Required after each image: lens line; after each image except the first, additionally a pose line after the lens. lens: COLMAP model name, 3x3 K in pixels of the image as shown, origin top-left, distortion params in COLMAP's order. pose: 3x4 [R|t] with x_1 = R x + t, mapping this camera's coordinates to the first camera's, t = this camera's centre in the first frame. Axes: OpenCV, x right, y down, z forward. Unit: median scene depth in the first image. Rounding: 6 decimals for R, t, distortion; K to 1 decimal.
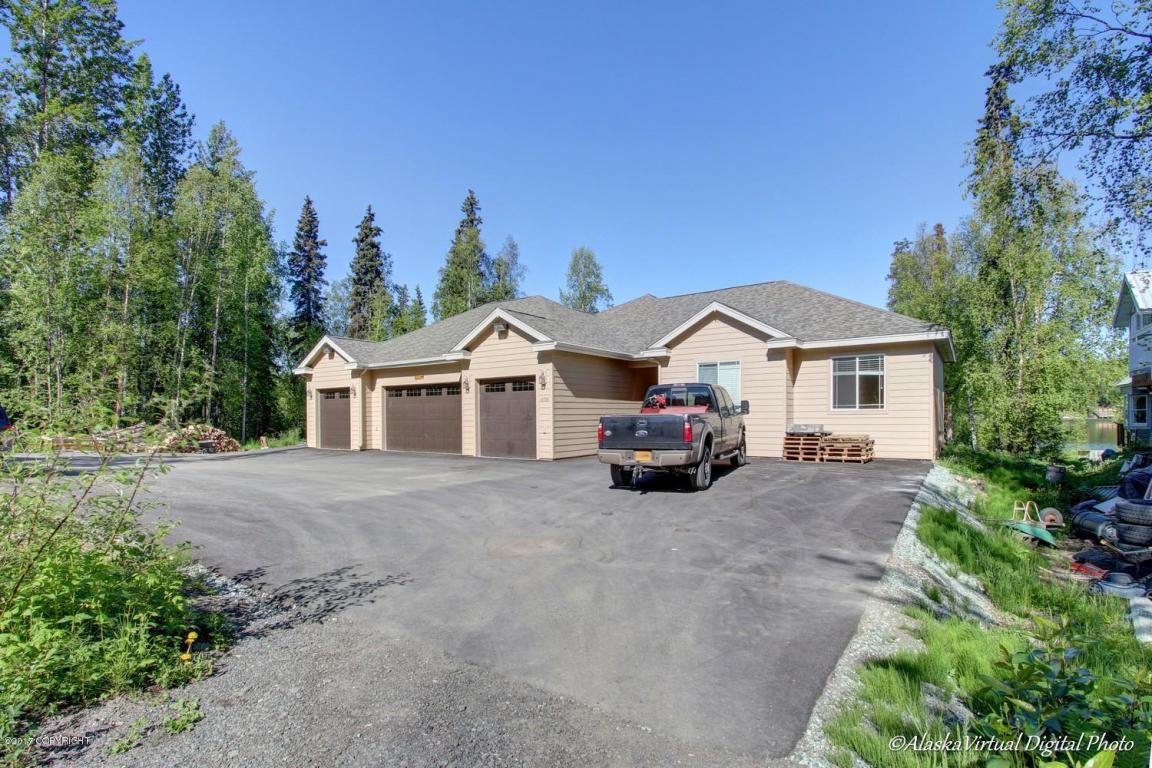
lens RADIAL K [[507.8, 0, 574.4], [0, 507.8, 390.7], [0, 0, 1]] dist [-0.000911, -0.000164]
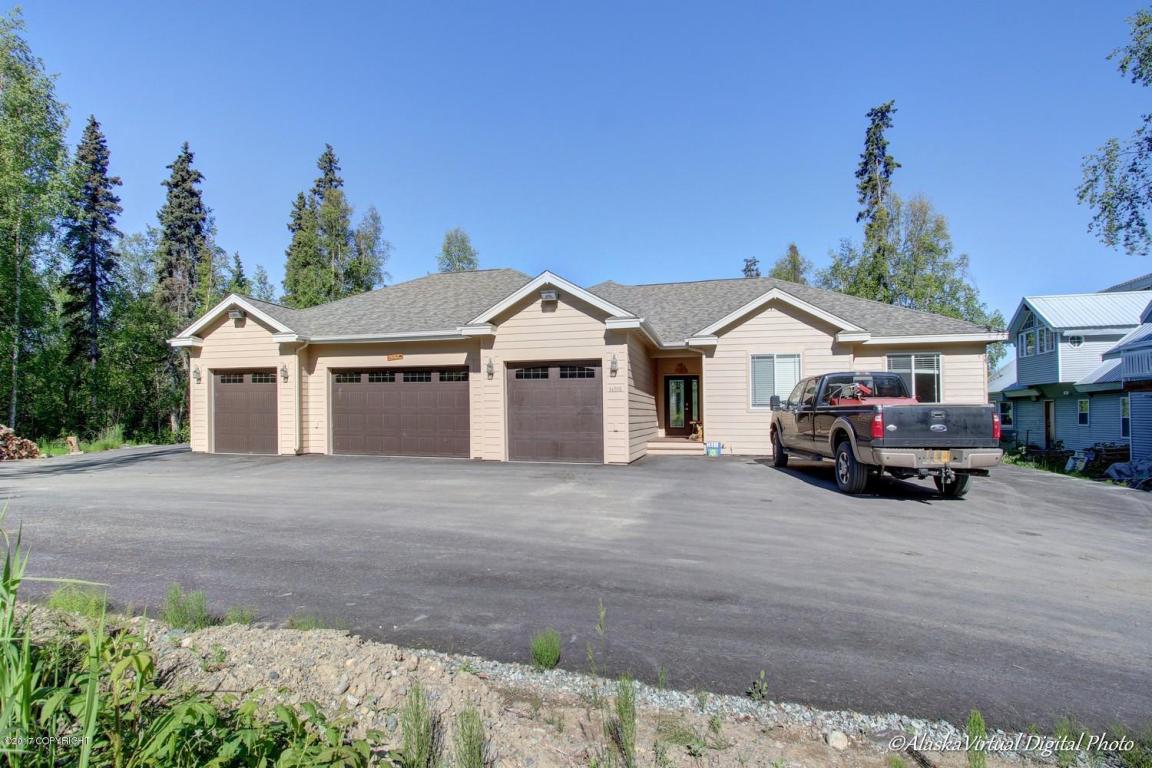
lens RADIAL K [[530.4, 0, 576.0], [0, 530.4, 384.0], [0, 0, 1]] dist [-0.000489, 0.000012]
pose [[0.951344, 0.031308, 0.306535, -0.268309], [-0.027417, 0.999480, -0.016993, 0.018010], [-0.306908, 0.007762, 0.951708, 0.153830]]
